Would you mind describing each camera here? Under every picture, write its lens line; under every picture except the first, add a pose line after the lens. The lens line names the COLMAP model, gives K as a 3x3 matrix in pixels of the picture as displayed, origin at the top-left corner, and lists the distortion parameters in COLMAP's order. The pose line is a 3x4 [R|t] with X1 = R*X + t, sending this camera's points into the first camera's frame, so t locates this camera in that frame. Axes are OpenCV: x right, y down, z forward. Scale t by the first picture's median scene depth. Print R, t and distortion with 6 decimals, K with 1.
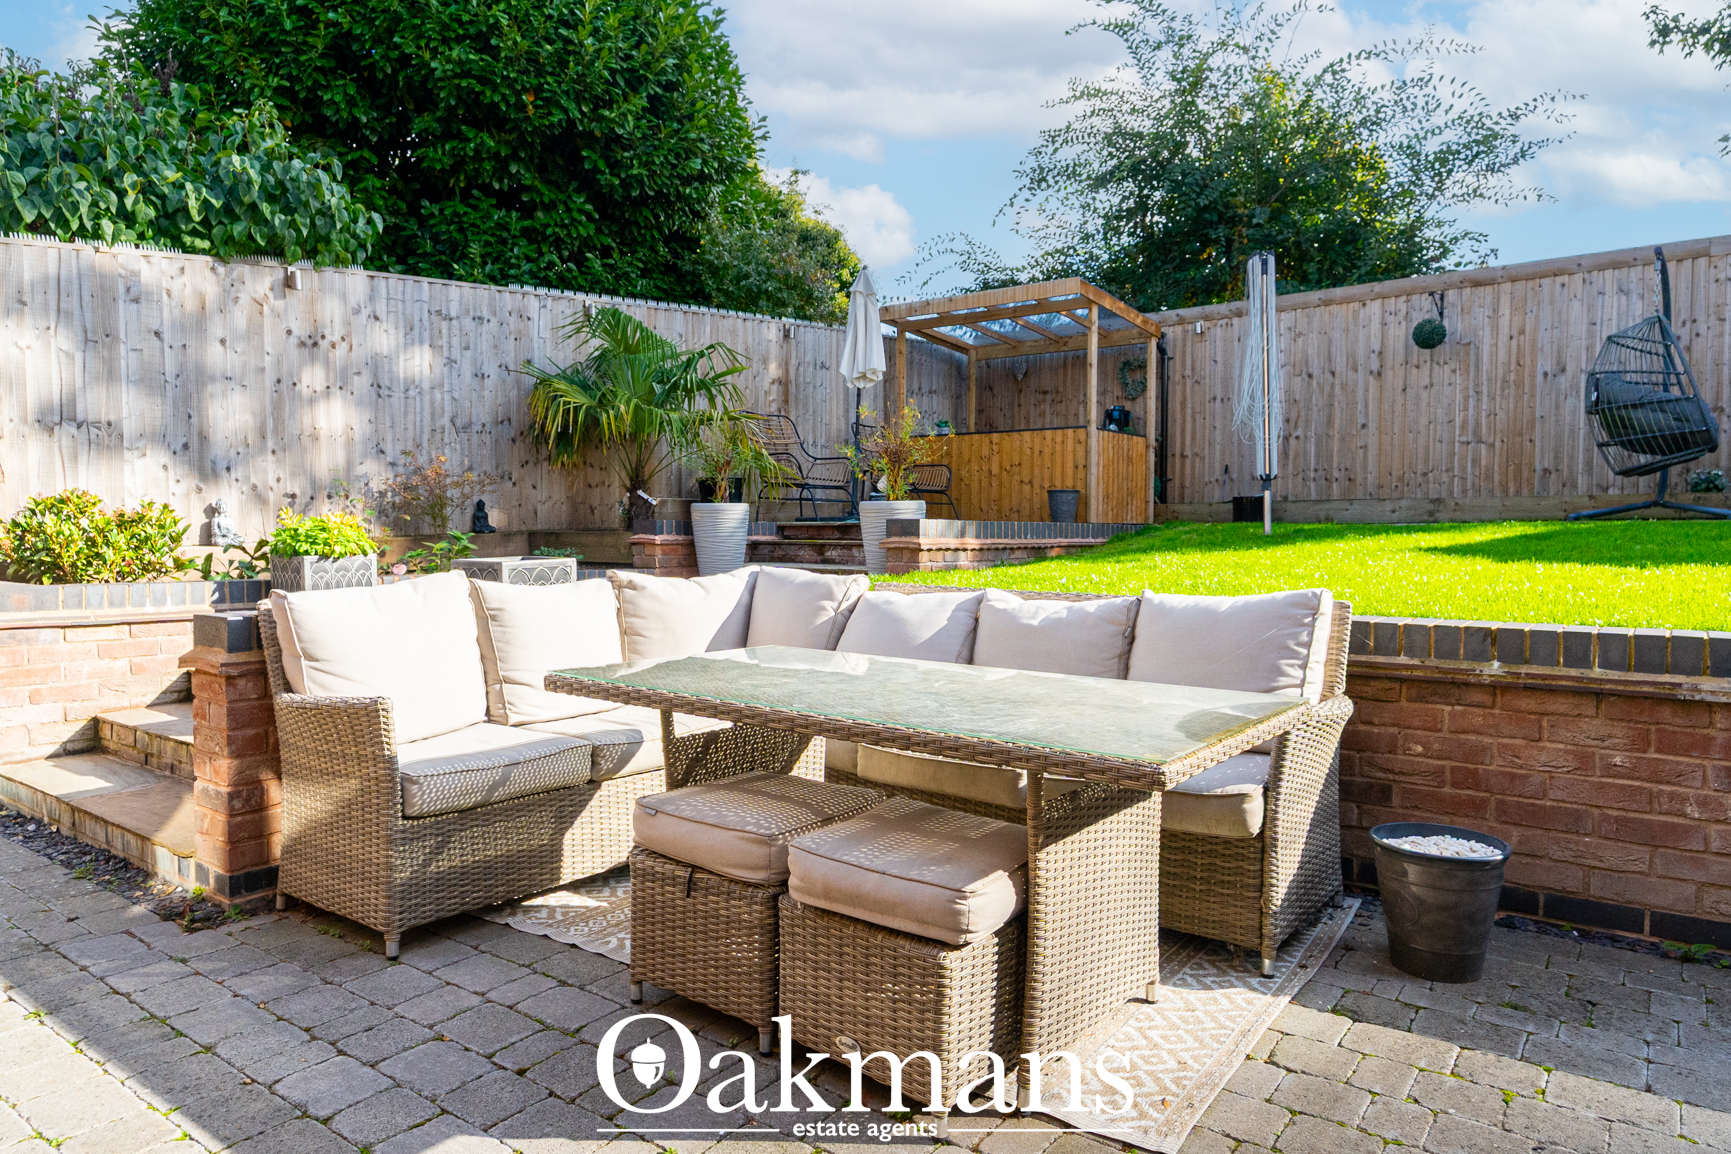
lens RADIAL K [[1074.3, 0, 867.2], [0, 1074.3, 570.9], [0, 0, 1]] dist [0.004303, -0.002219]
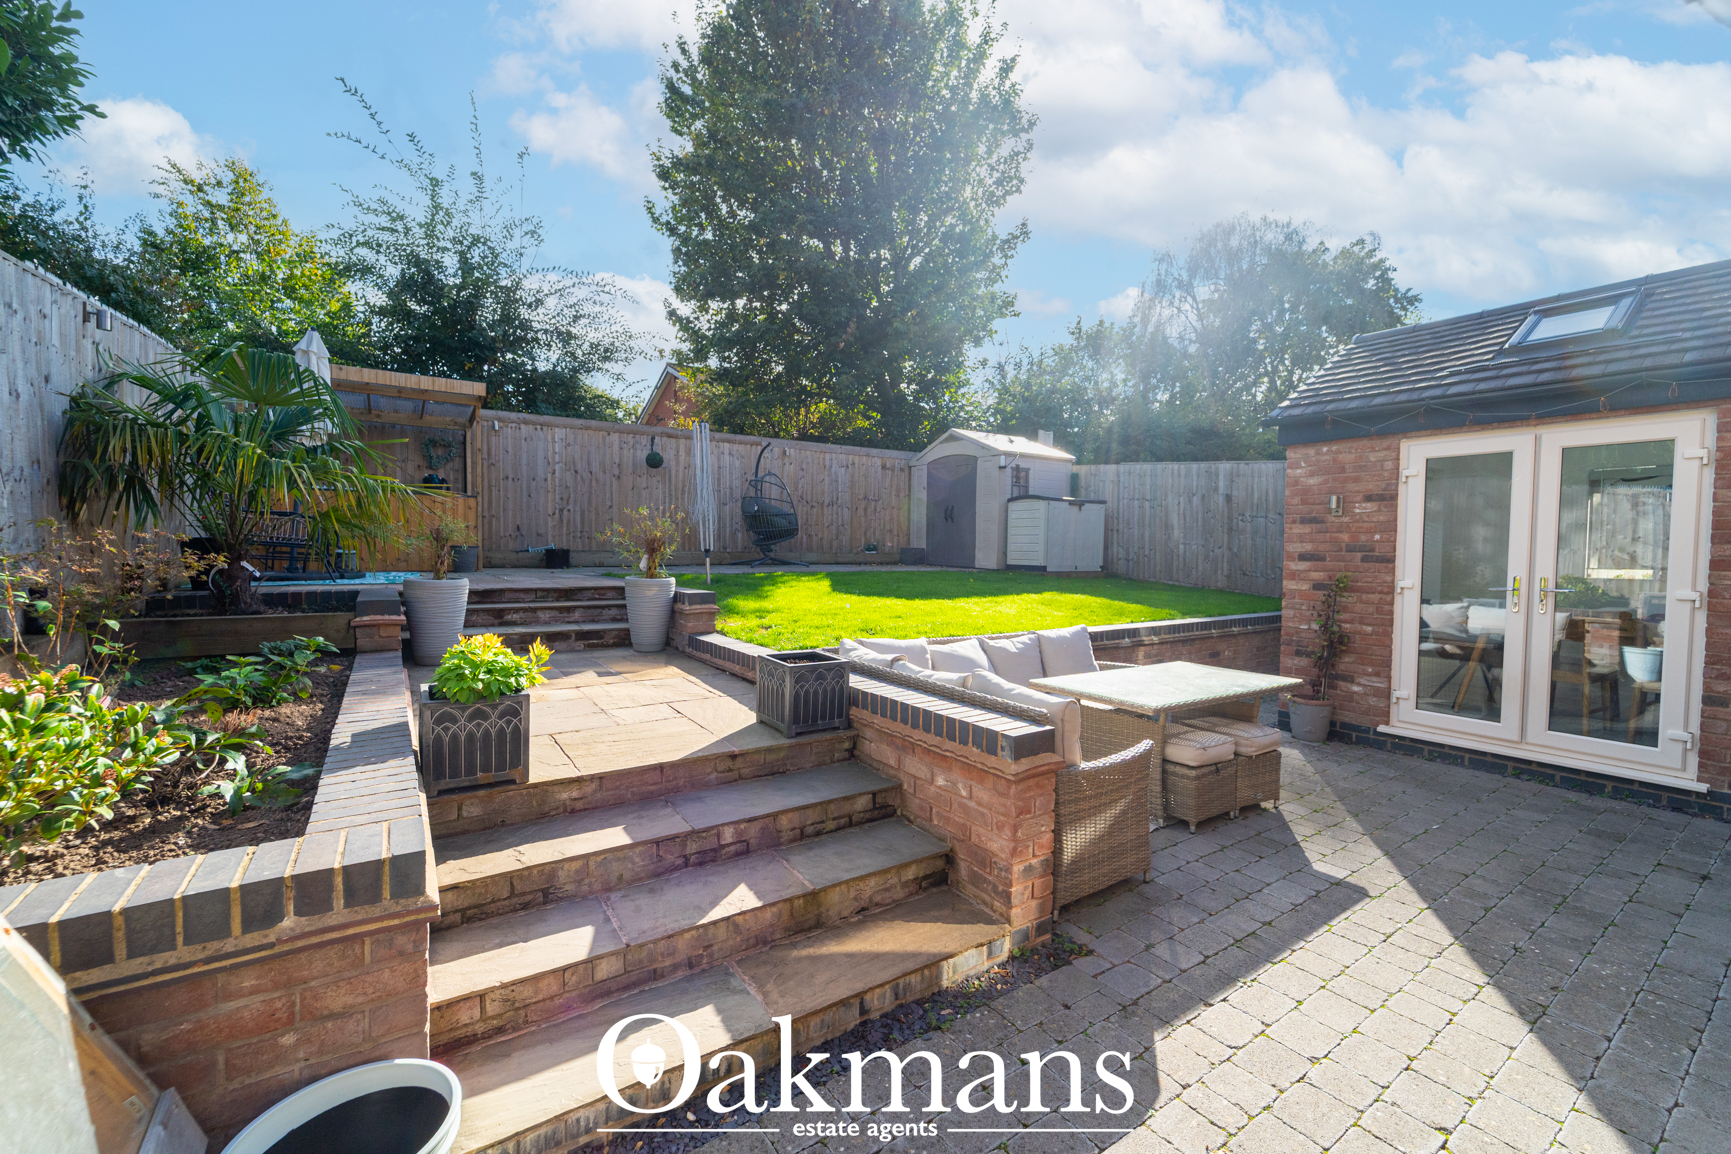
lens RADIAL K [[705.1, 0, 860.1], [0, 705.1, 573.2], [0, 0, 1]] dist [-0.002110, -0.000046]
pose [[0.329403, -0.033781, 0.943585, -0.445533], [0.022125, 0.999362, 0.028054, -0.054246], [-0.943930, 0.011635, 0.329940, 0.275182]]
